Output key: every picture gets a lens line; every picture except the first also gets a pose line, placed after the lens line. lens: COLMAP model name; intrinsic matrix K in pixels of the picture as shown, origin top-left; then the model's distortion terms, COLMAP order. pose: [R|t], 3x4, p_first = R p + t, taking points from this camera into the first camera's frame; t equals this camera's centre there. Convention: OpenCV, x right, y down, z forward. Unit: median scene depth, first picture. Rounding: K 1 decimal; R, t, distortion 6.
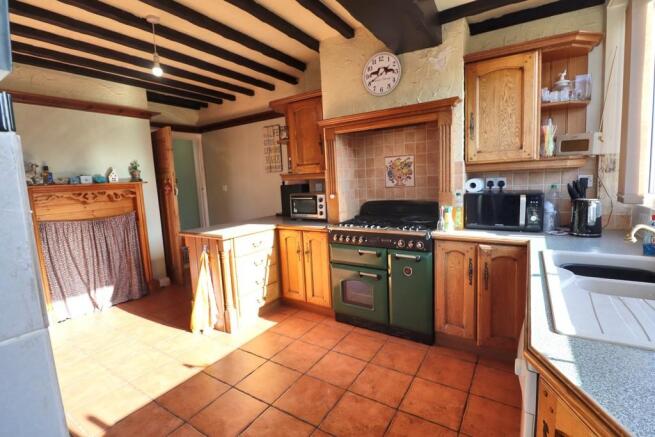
lens RADIAL K [[304.0, 0, 333.1], [0, 304.0, 216.9], [0, 0, 1]] dist [-0.015127, -0.000985]
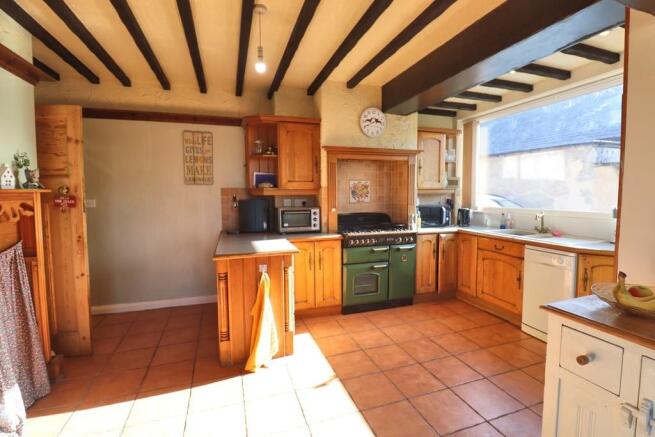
lens RADIAL K [[304.0, 0, 334.1], [0, 304.0, 215.1], [0, 0, 1]] dist [-0.015127, -0.000985]
pose [[0.623192, -0.017387, 0.781876, -1.007133], [0.075654, 0.996404, -0.038142, -0.001324], [-0.778401, 0.082922, 0.622266, 0.280222]]
